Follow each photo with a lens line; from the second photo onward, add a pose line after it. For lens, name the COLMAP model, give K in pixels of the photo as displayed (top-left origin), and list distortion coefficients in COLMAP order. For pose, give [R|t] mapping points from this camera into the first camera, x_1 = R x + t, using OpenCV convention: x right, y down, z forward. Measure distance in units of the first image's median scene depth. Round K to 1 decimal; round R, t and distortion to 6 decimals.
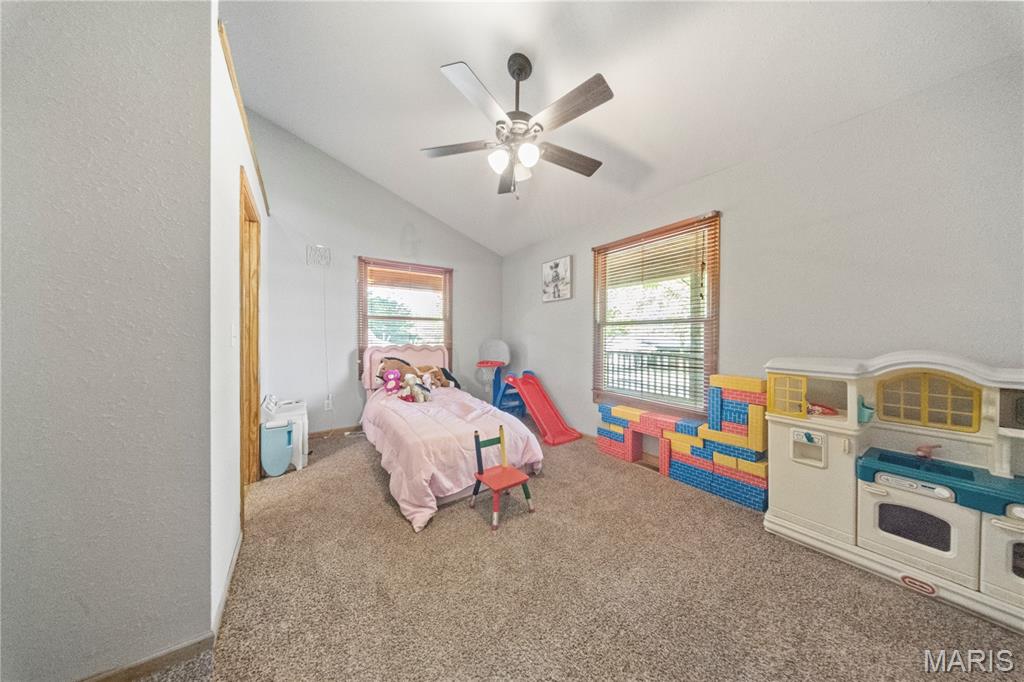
lens RADIAL K [[305.1, 0, 508.4], [0, 305.1, 341.4], [0, 0, 1]] dist [0.000201, -0.000004]
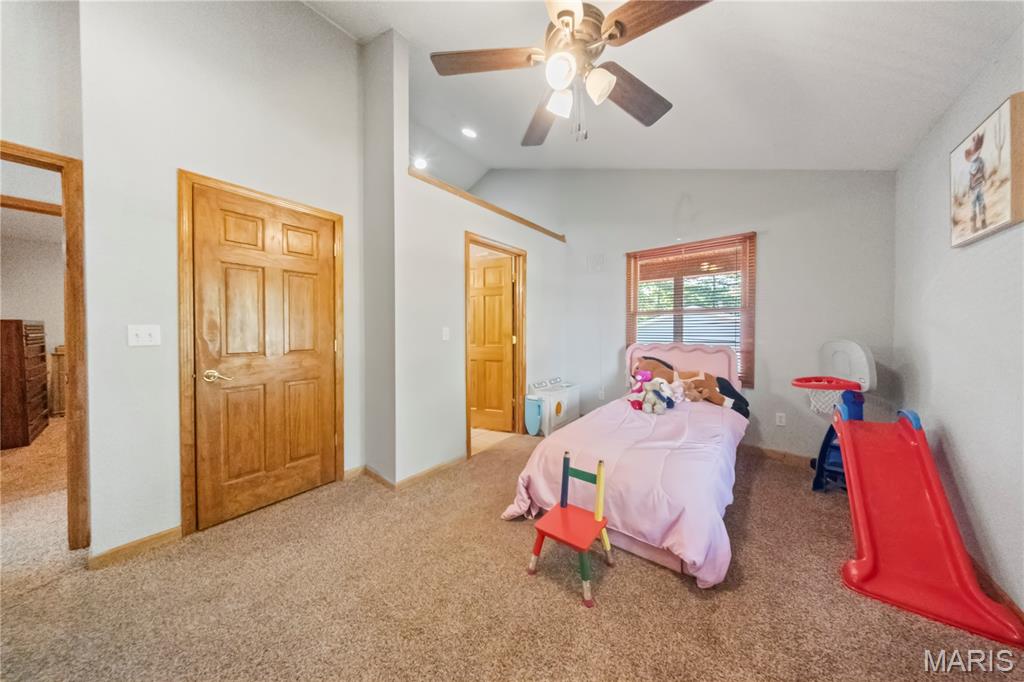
lens RADIAL K [[301.1, 0, 513.5], [0, 301.1, 336.9], [0, 0, 1]] dist [0.000097, -0.000037]
pose [[0.289966, 0.012096, -0.956961, 0.349892], [-0.007422, 0.999918, 0.010390, -0.012290], [0.957008, 0.004090, 0.290032, 0.355091]]
